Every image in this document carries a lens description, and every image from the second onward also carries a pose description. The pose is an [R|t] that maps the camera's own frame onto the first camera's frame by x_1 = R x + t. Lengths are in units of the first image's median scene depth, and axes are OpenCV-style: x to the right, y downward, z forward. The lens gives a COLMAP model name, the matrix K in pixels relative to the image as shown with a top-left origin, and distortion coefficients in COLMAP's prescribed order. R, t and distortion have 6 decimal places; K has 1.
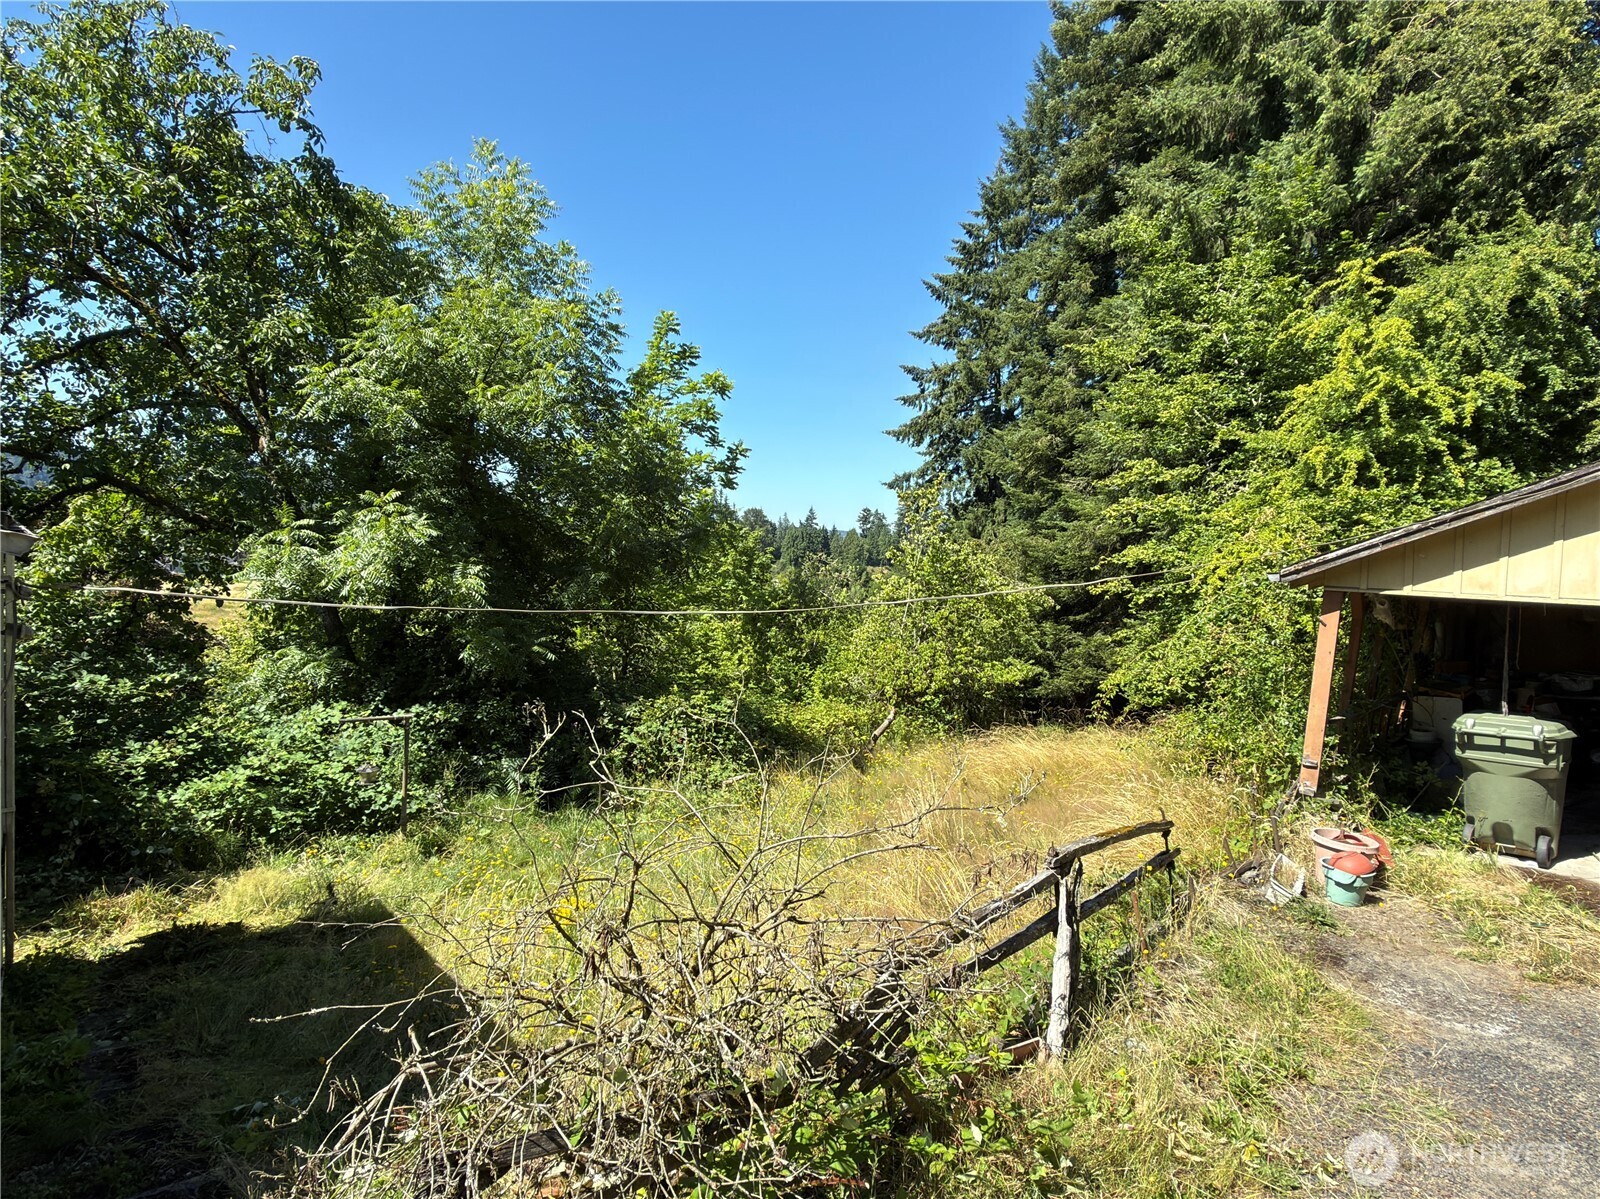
lens RADIAL K [[922.6, 0, 793.9], [0, 922.6, 607.9], [0, 0, 1]] dist [-0.001300, 0.001340]
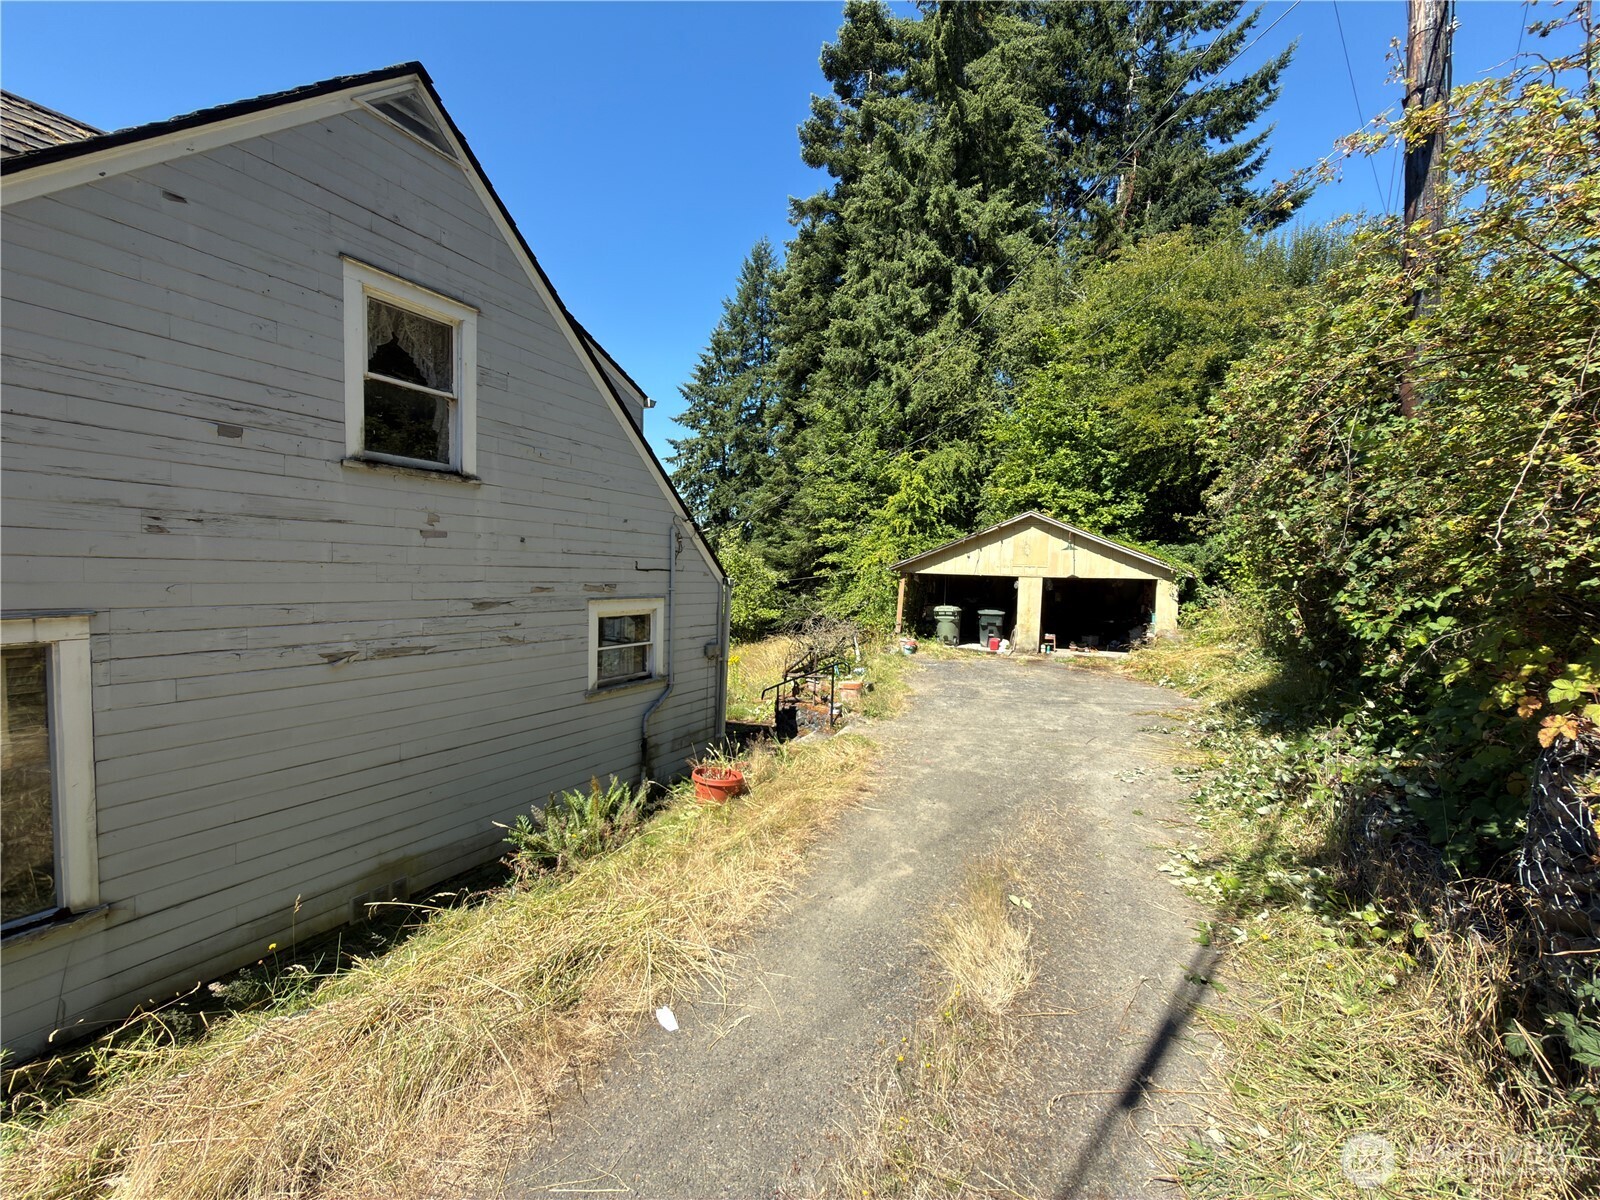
lens RADIAL K [[636.7, 0, 807.3], [0, 636.7, 602.4], [0, 0, 1]] dist [-0.001748, 0.000272]
pose [[0.927025, -0.039190, 0.372945, -0.379520], [0.030996, 0.999129, 0.027945, 0.010156], [-0.373716, -0.014346, 0.927432, -0.637812]]
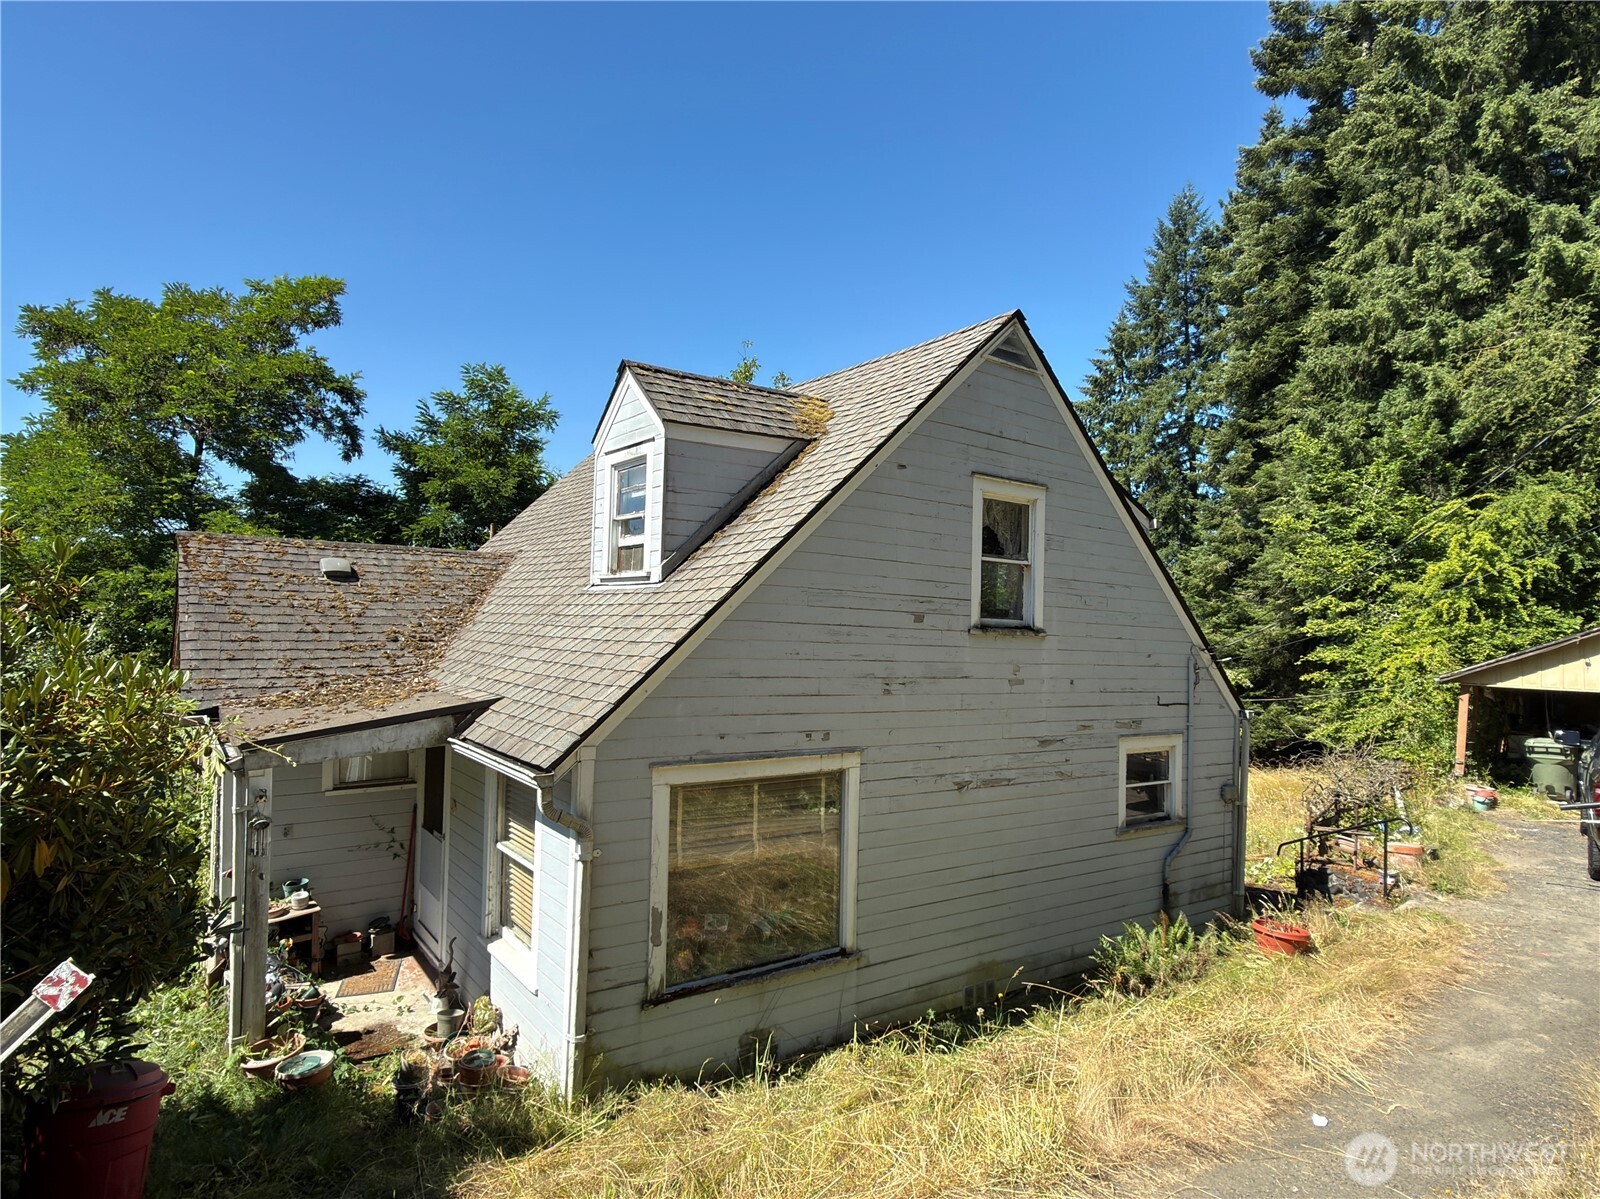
lens RADIAL K [[922.6, 0, 797.7], [0, 922.6, 605.0], [0, 0, 1]] dist [-0.001300, 0.001340]
pose [[0.997256, -0.019946, -0.071288, -0.548708], [0.013894, 0.996335, -0.084402, -0.028283], [0.072710, 0.083180, 0.993878, -0.861135]]
